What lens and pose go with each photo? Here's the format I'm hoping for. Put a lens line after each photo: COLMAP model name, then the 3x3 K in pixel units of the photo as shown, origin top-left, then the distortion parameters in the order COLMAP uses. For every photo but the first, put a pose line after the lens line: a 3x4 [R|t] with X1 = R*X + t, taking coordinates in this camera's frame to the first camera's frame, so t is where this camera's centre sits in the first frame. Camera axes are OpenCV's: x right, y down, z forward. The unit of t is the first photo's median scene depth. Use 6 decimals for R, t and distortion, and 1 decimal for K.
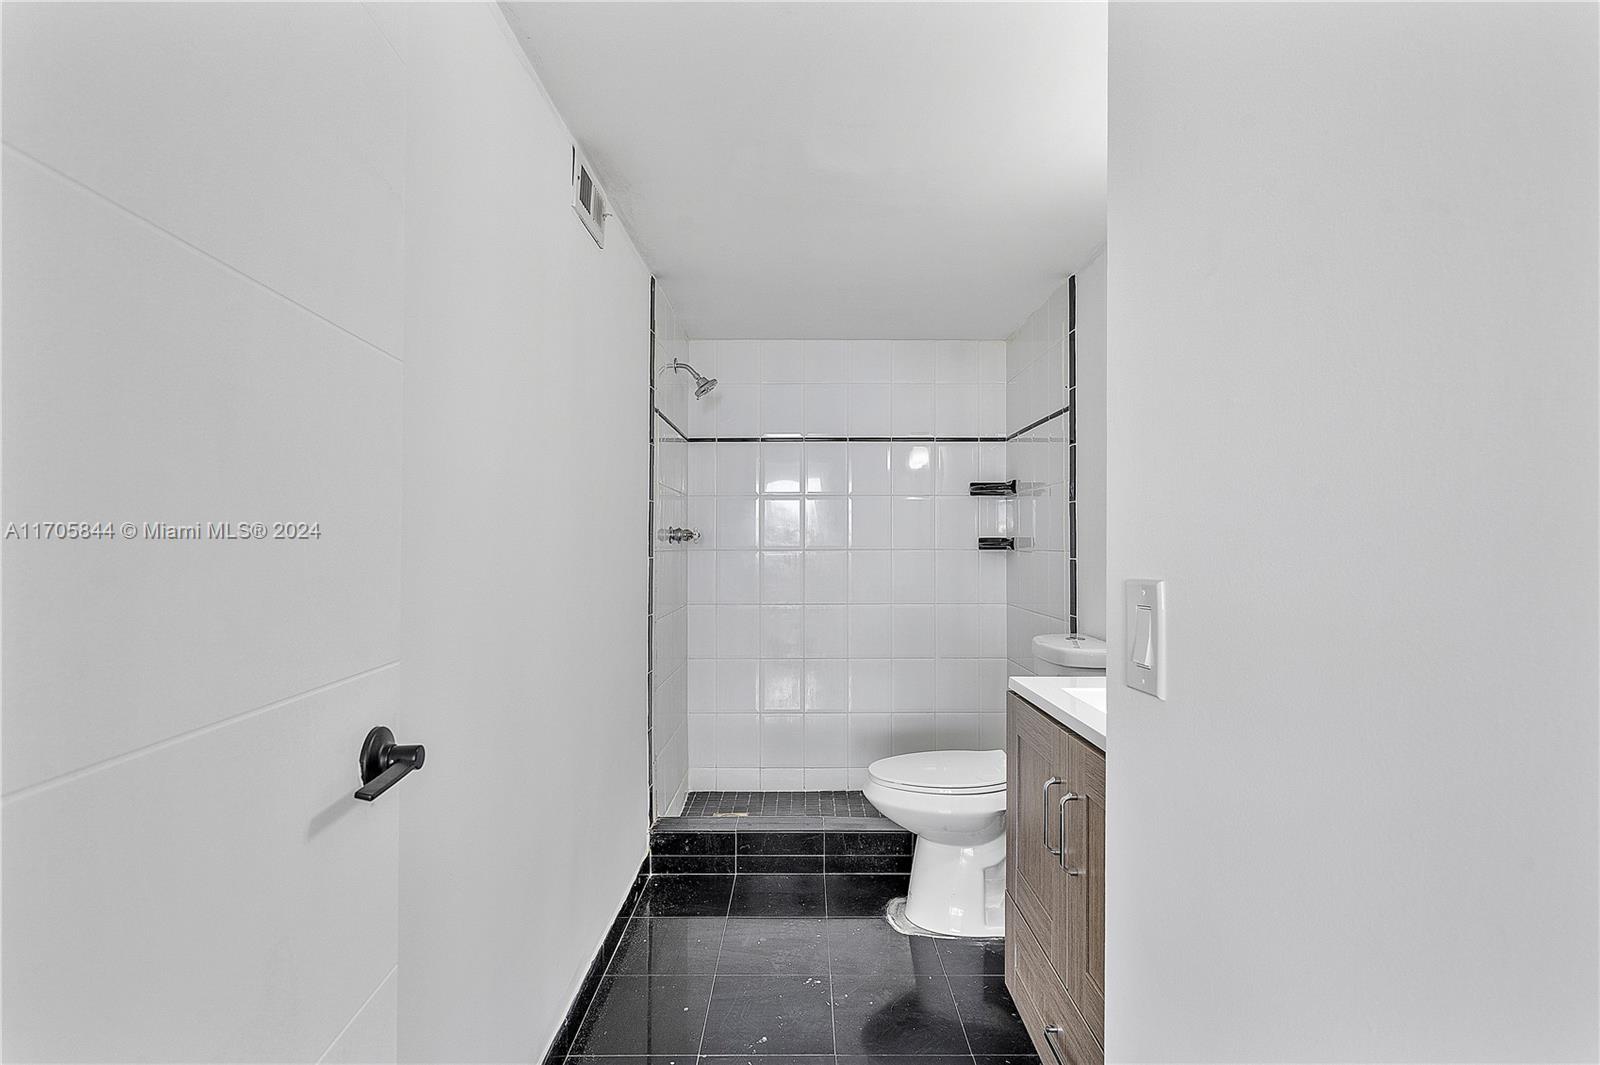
lens RADIAL K [[734.5, 0, 808.8], [0, 734.5, 535.9], [0, 0, 1]] dist [-0.004134, -0.000096]
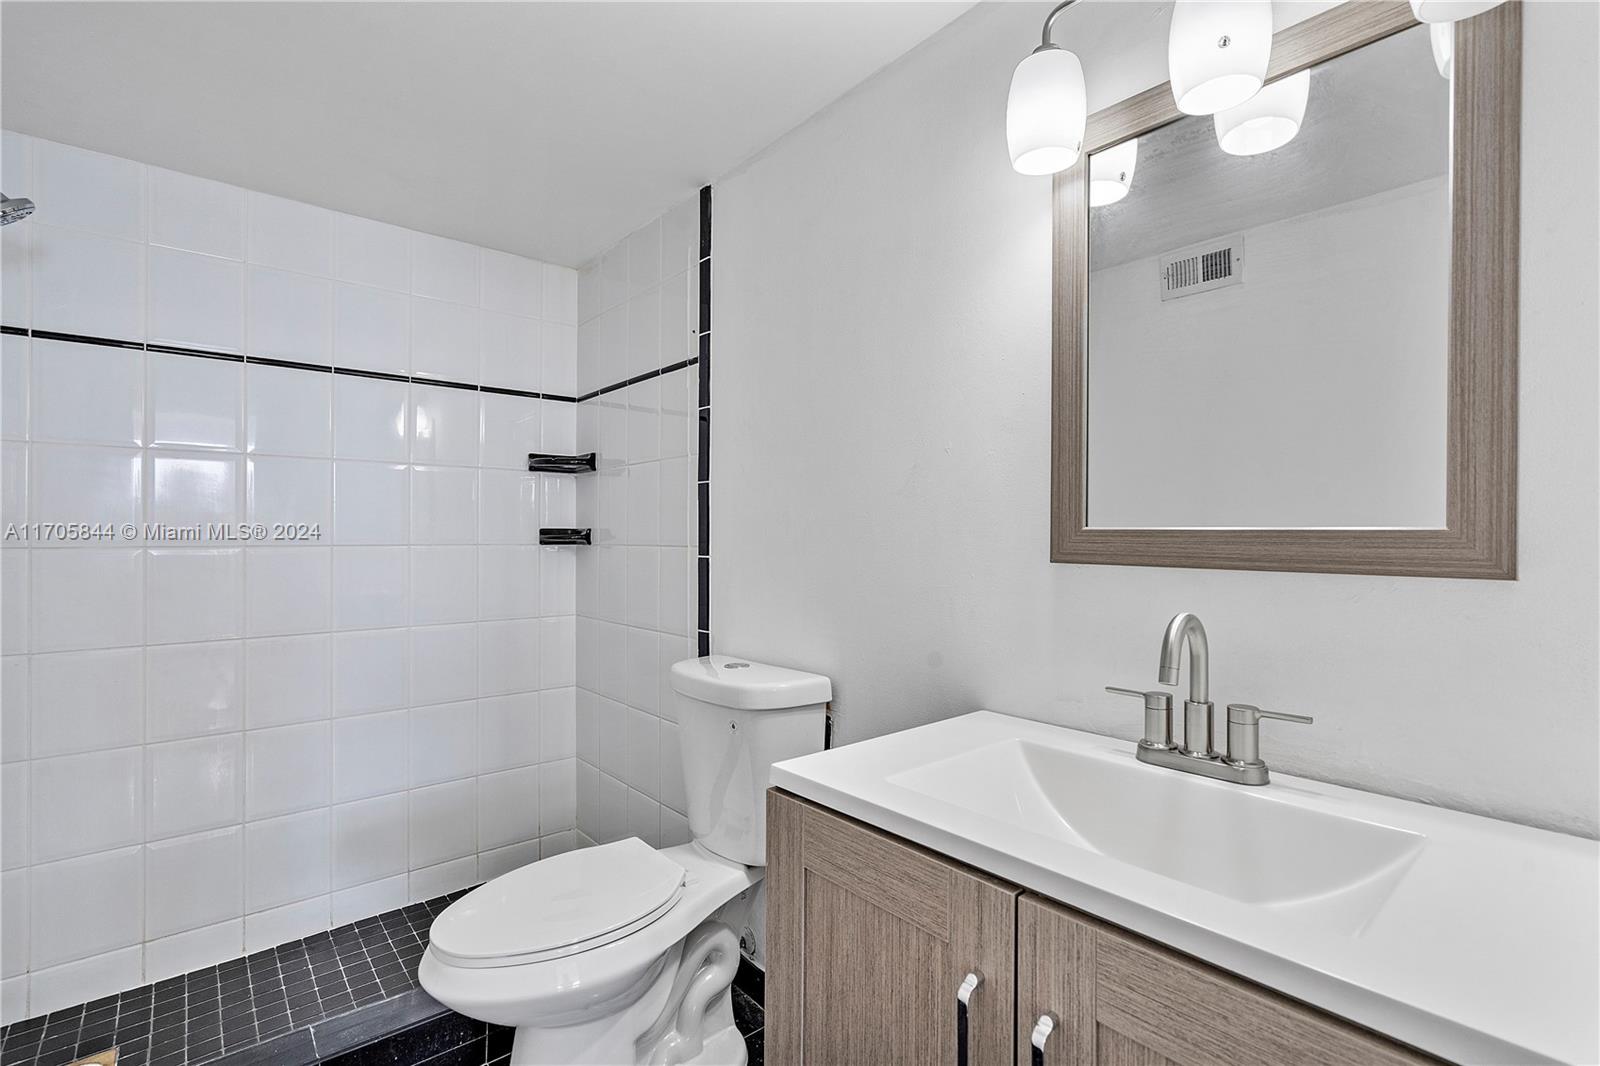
lens RADIAL K [[734.5, 0, 808.8], [0, 734.5, 536.4], [0, 0, 1]] dist [-0.004134, -0.000096]
pose [[0.765117, 0.000733, 0.643891, -0.039331], [-0.007270, 0.999945, 0.007500, 0.002888], [-0.643850, -0.010420, 0.765081, 0.267054]]
